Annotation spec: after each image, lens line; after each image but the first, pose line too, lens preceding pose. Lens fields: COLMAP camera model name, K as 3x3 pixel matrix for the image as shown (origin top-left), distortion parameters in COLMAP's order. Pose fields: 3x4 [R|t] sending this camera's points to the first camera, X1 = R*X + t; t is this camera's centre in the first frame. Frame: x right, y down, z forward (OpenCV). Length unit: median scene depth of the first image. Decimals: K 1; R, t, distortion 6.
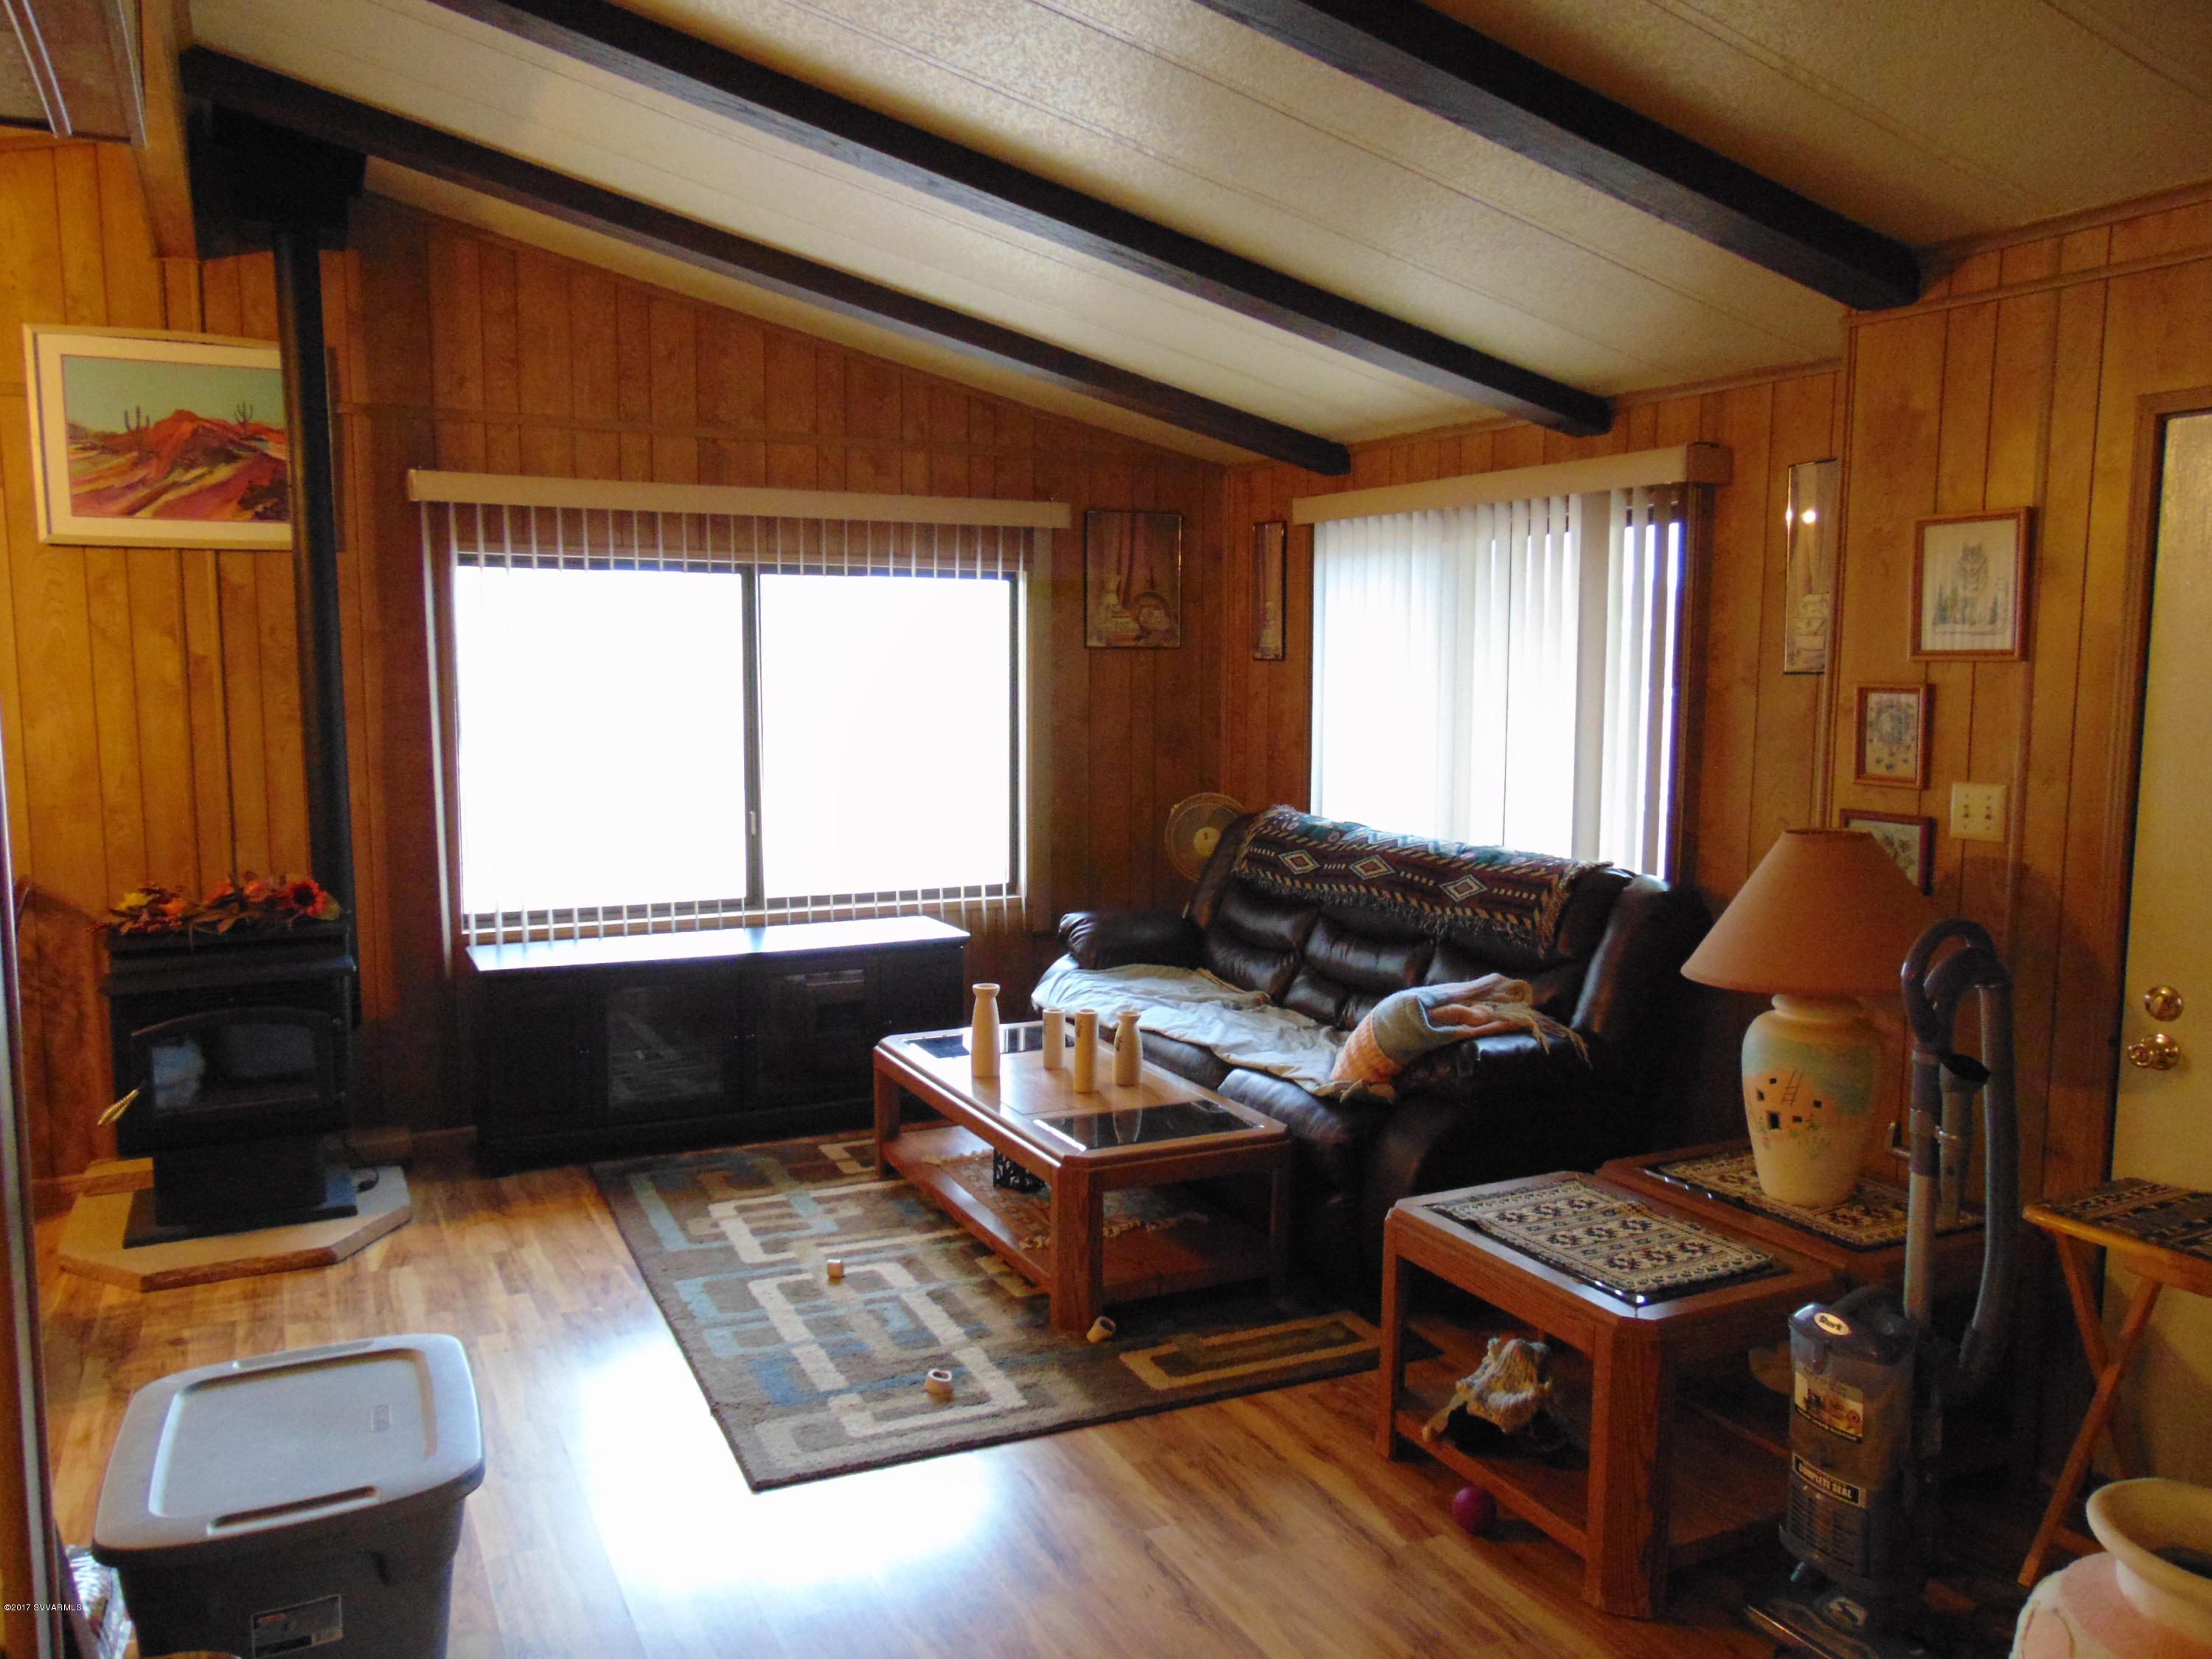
lens RADIAL K [[1647.1, 0, 1097.5], [0, 1647.1, 821.4], [0, 0, 1]] dist [-0.034300, 0.071520]
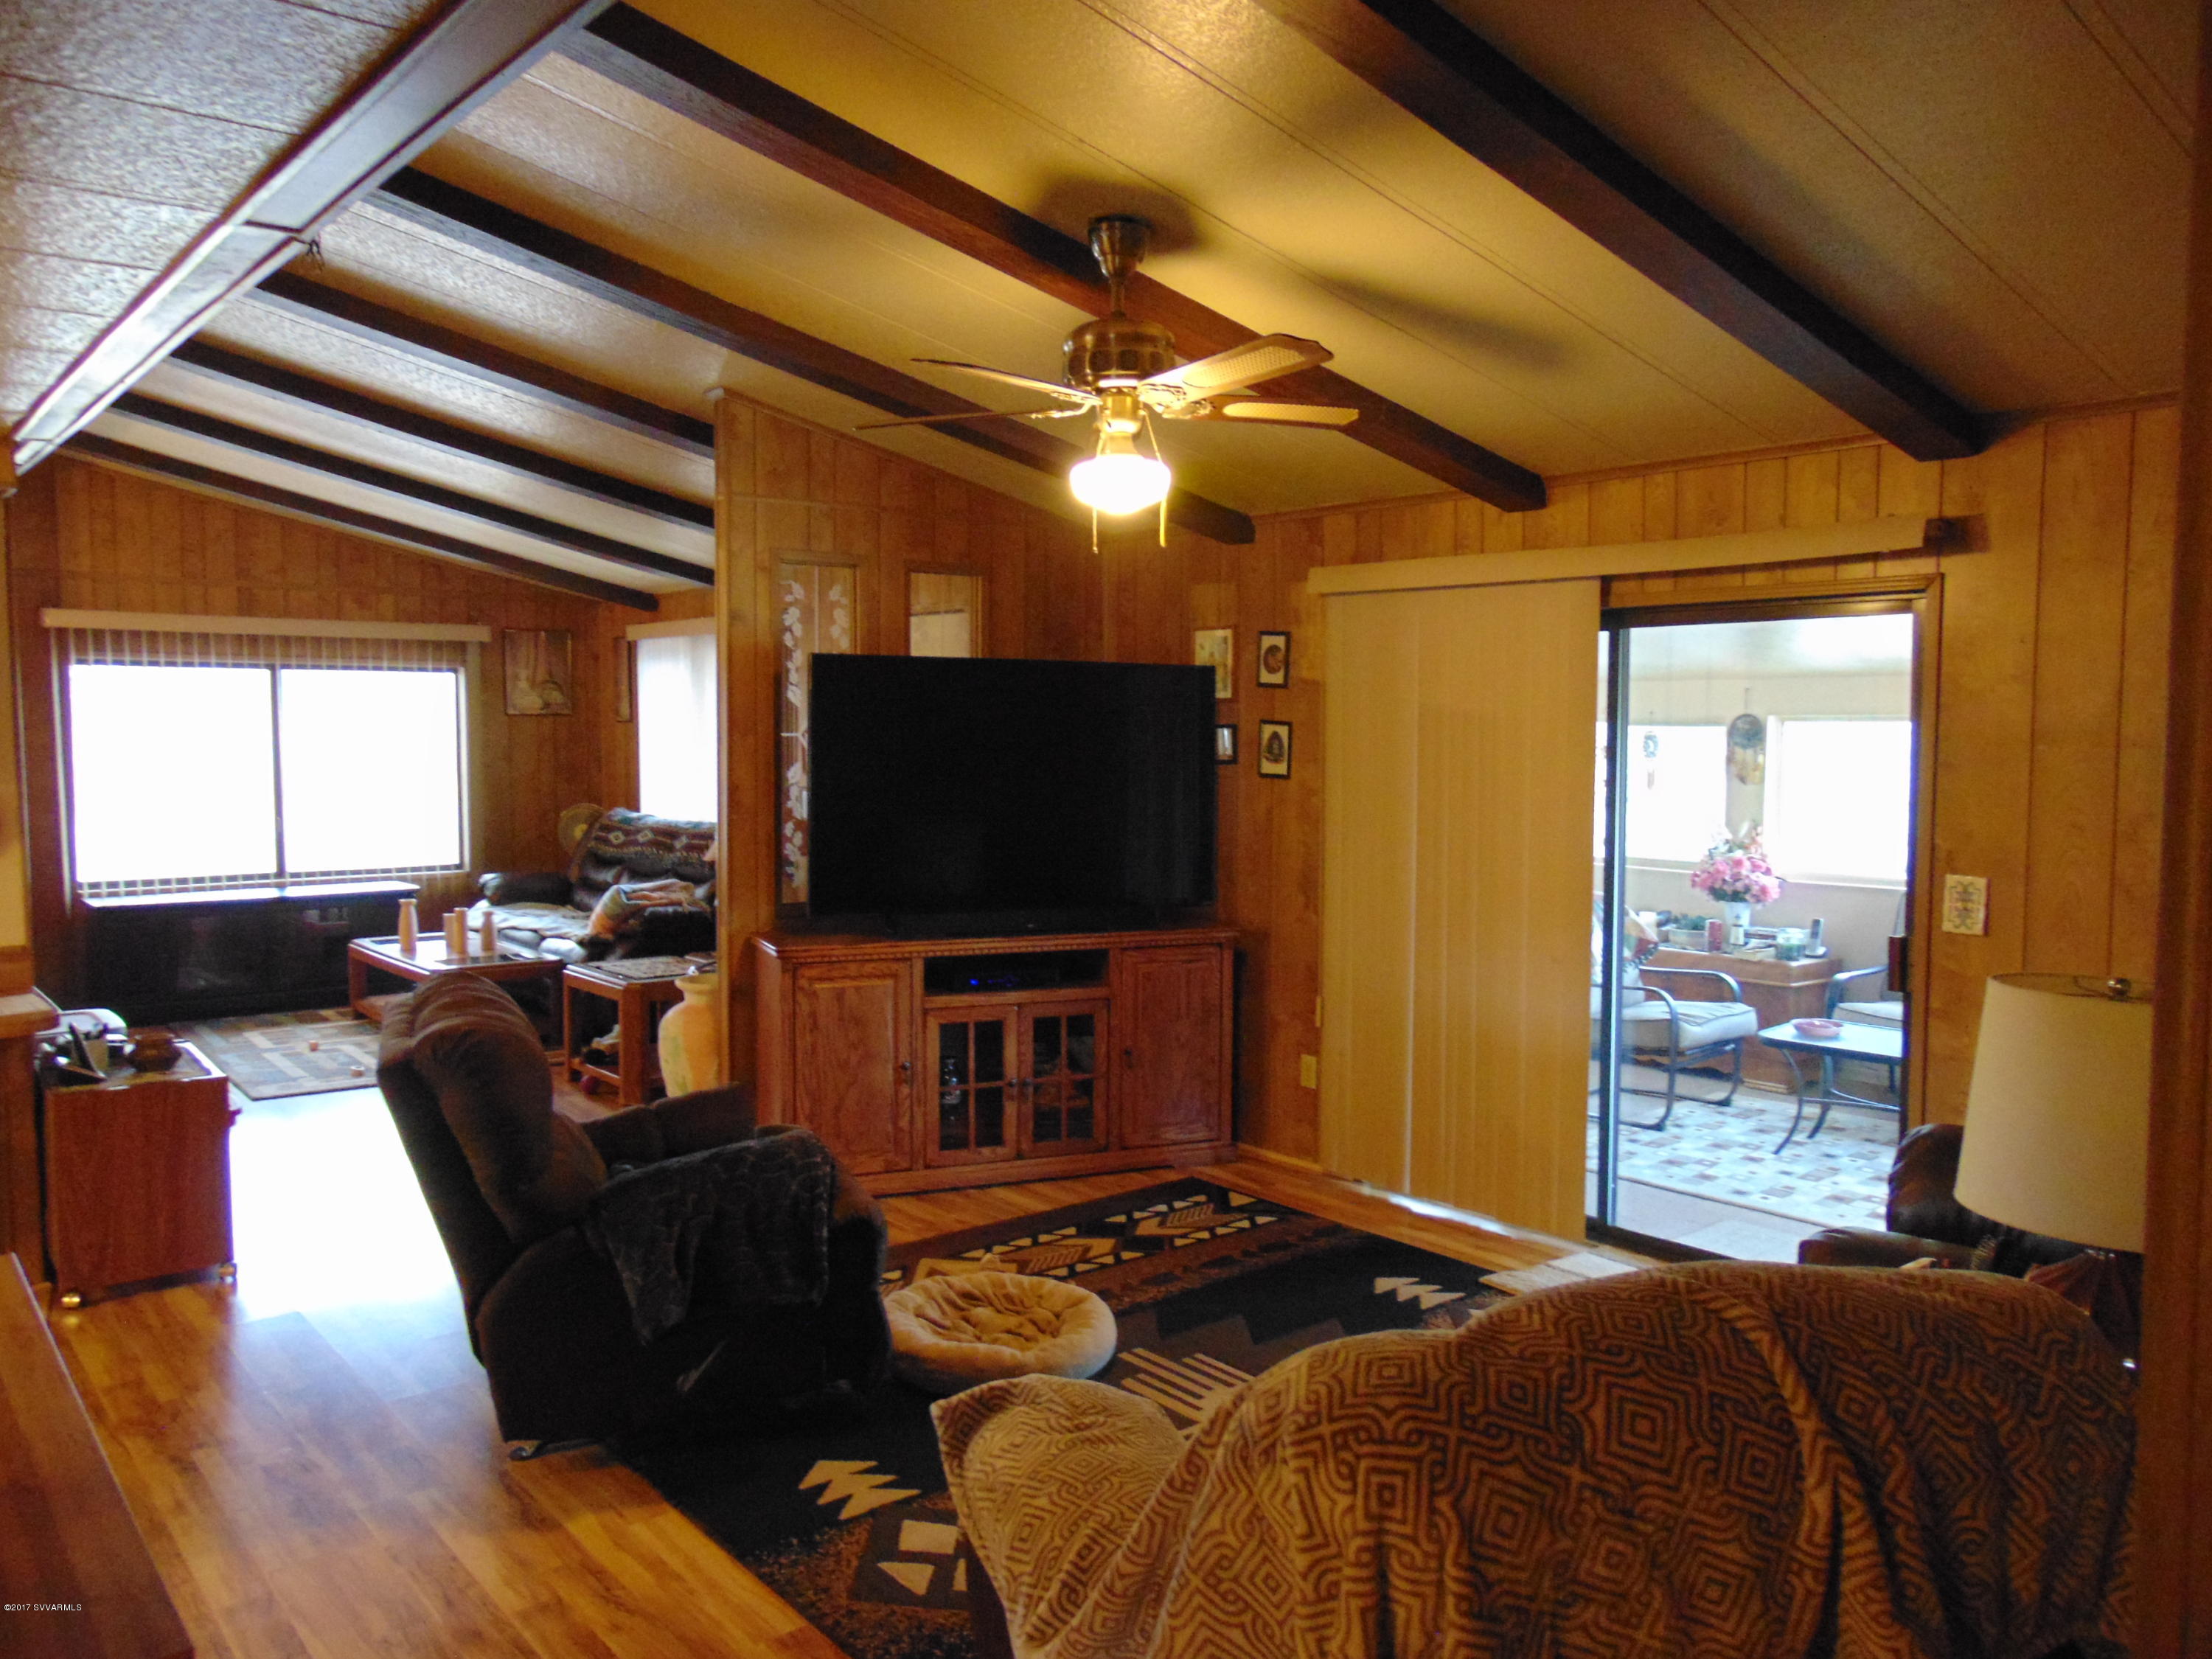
lens RADIAL K [[1666.0, 0, 1165.6], [0, 1666.0, 831.2], [0, 0, 1]] dist [-0.062465, 0.065854]
pose [[0.968865, -0.019474, 0.246821, 0.240184], [0.027758, 0.999161, -0.030127, 0.082585], [-0.246027, 0.036040, 0.968593, -0.792487]]
